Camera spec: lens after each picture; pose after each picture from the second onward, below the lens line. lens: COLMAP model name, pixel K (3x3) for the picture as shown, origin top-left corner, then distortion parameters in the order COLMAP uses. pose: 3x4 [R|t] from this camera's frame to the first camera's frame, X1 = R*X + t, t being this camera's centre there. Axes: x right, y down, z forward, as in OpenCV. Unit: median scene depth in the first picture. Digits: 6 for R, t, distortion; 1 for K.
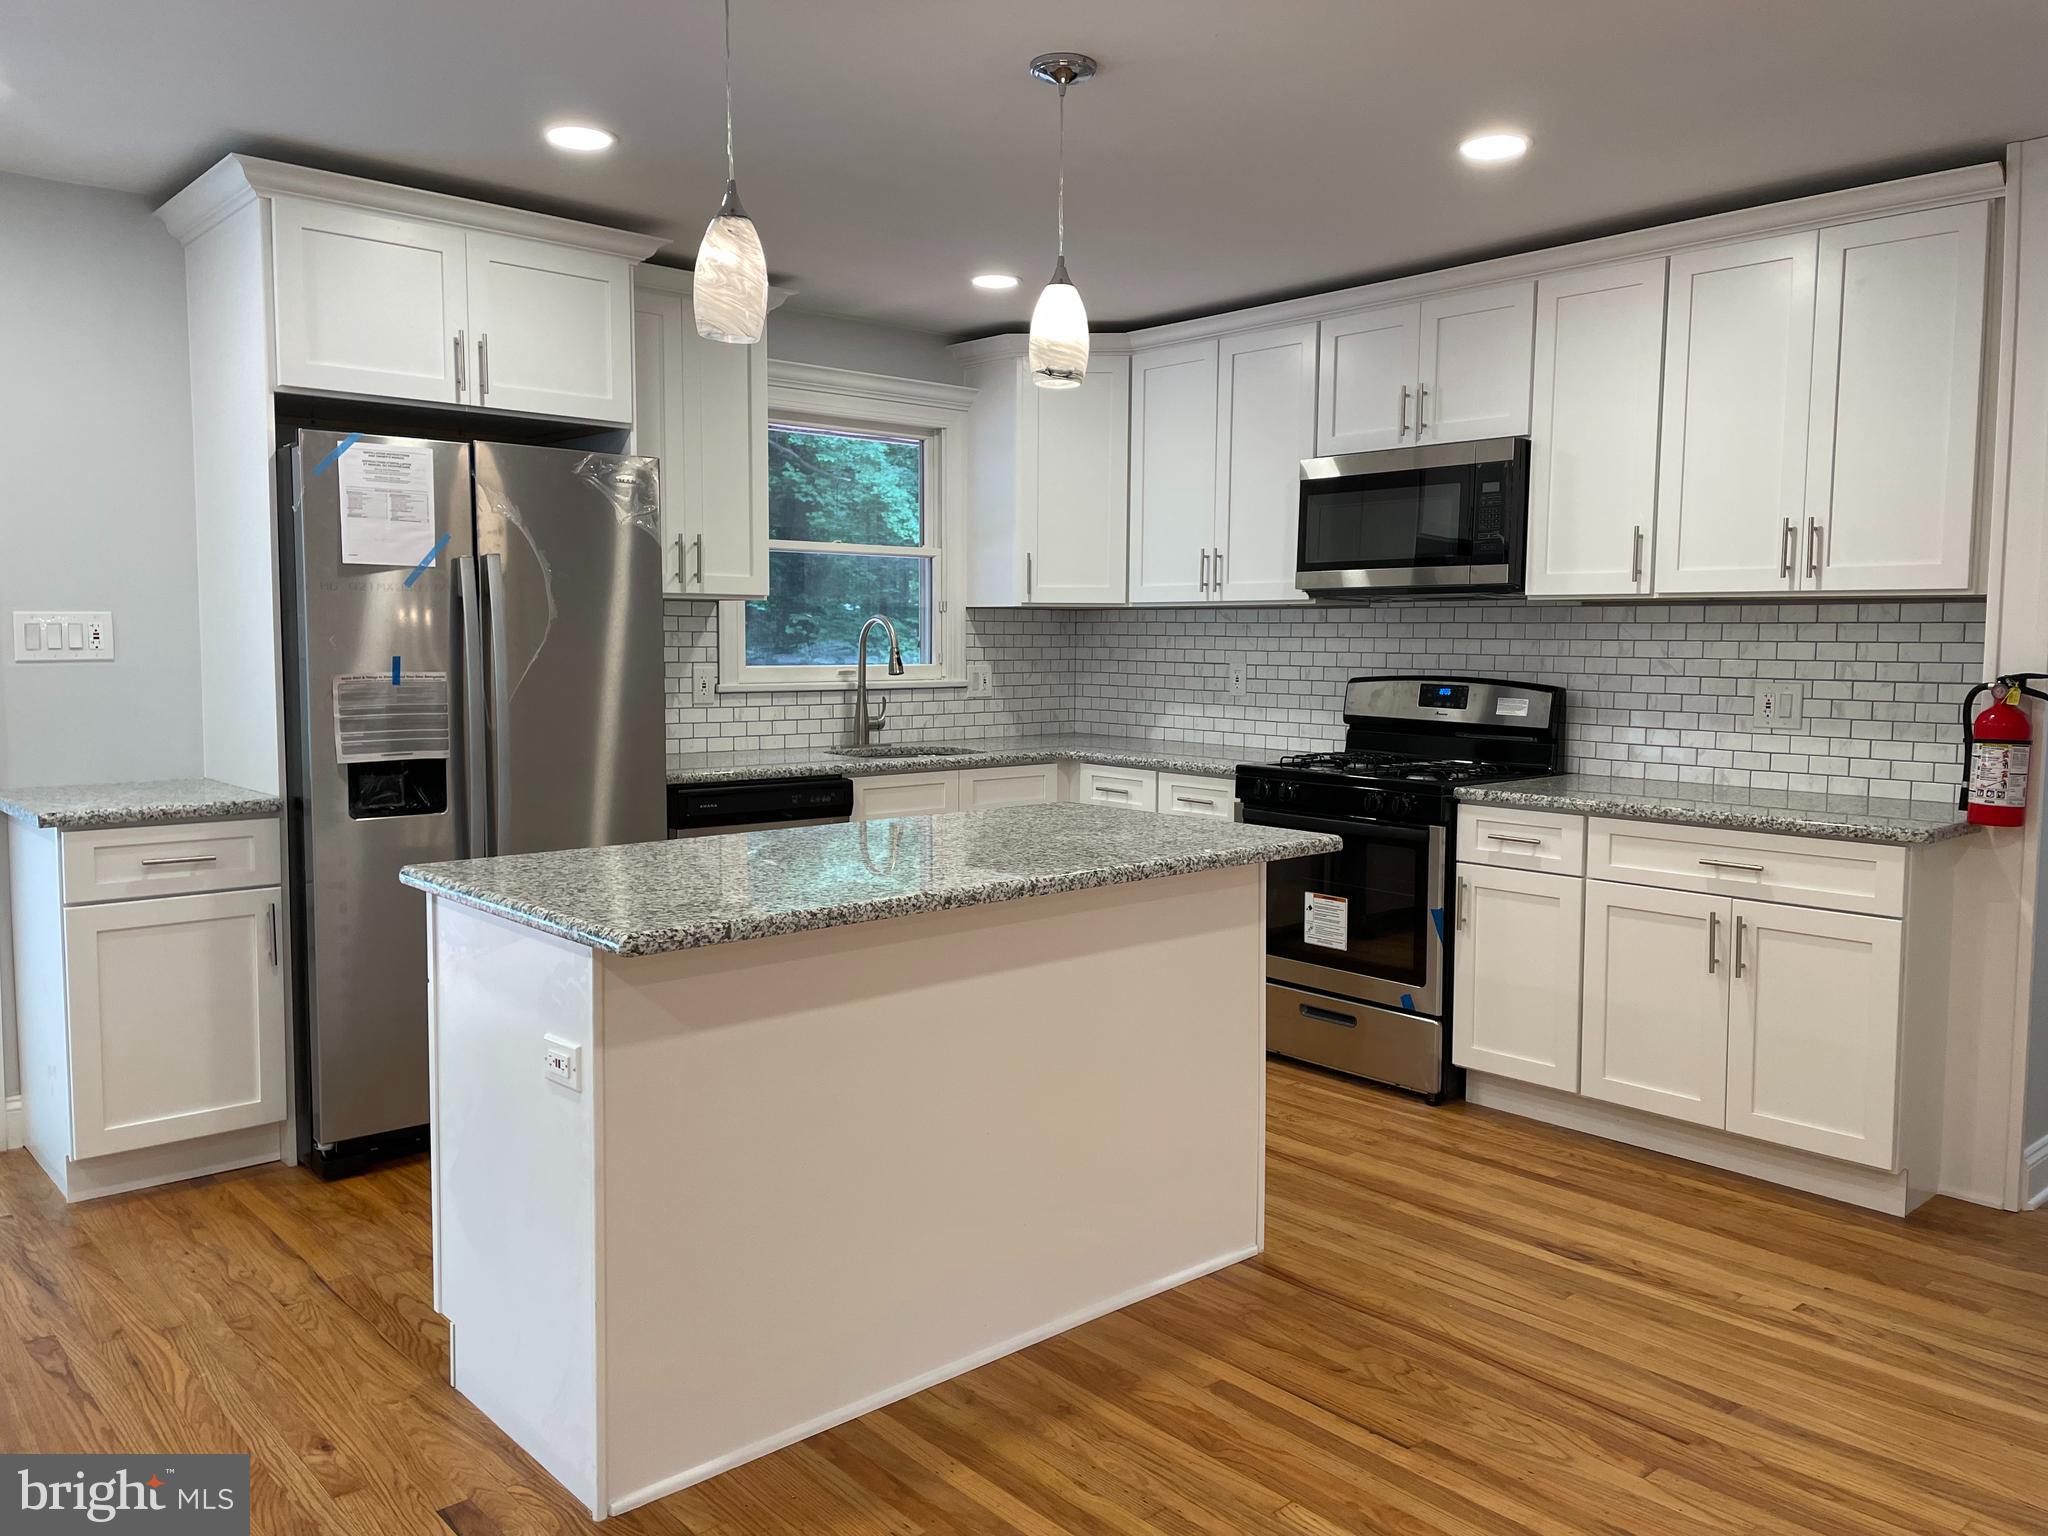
lens RADIAL K [[1539.0, 0, 1038.7], [0, 1539.0, 766.4], [0, 0, 1]] dist [0.055656, -0.038862]
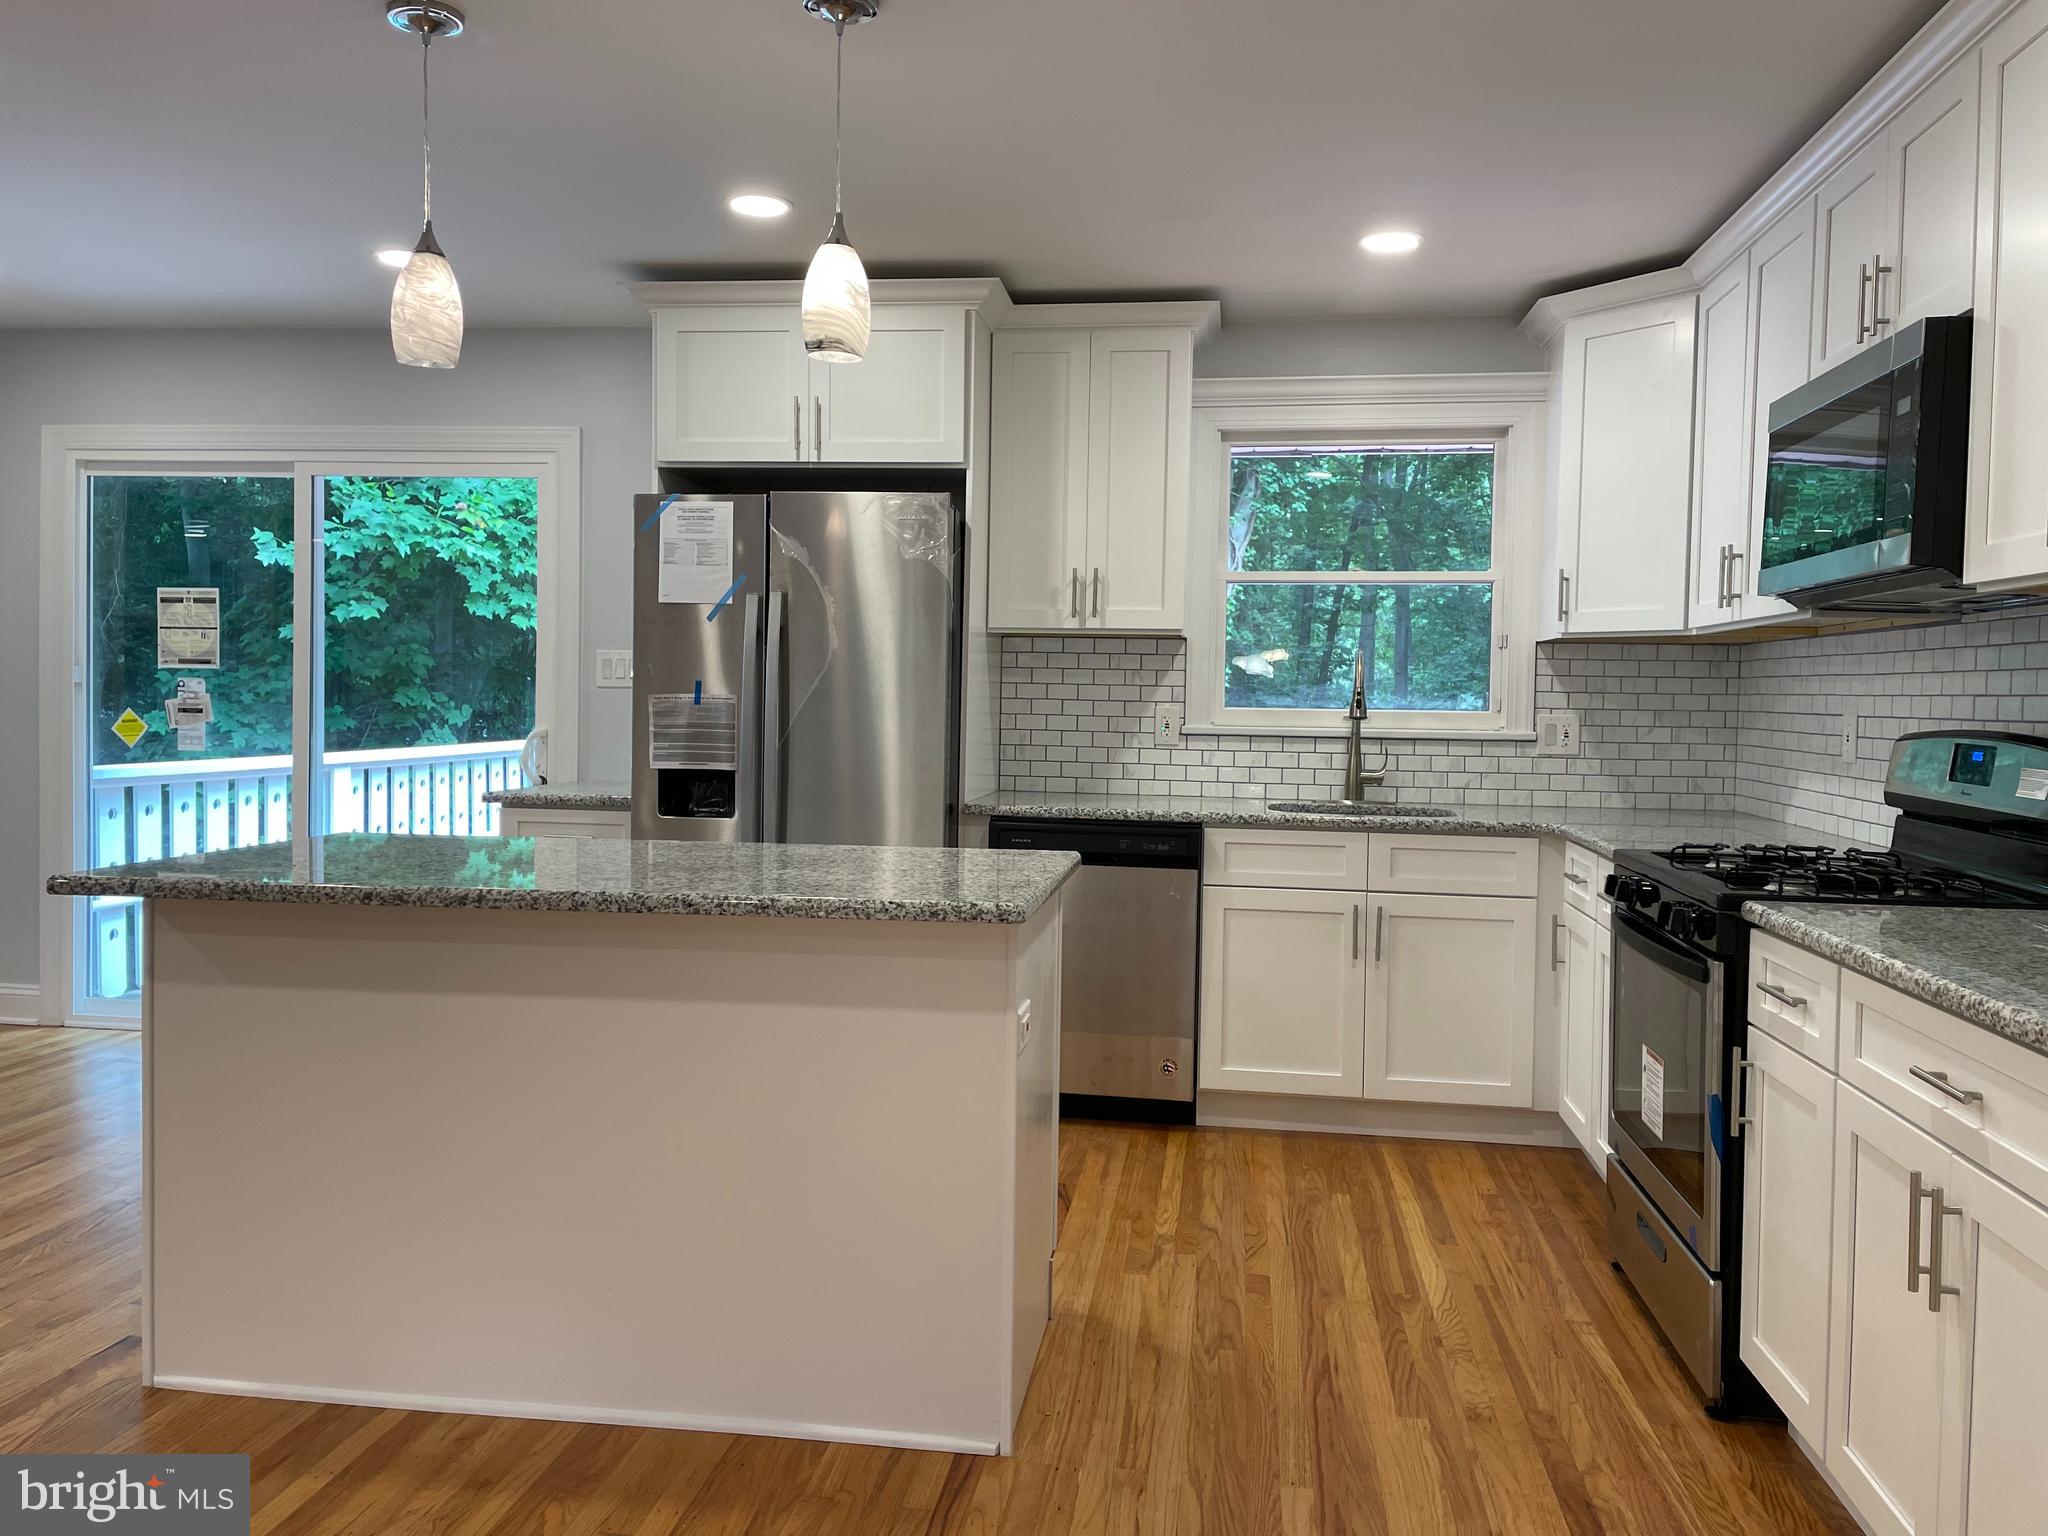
lens RADIAL K [[1539.0, 0, 1033.6], [0, 1539.0, 761.1], [0, 0, 1]] dist [0.055656, -0.038862]
pose [[0.648860, 0.037967, -0.759960, 0.552702], [-0.079020, 0.996716, -0.017672, -0.008569], [0.756793, 0.071518, 0.649730, 0.382713]]
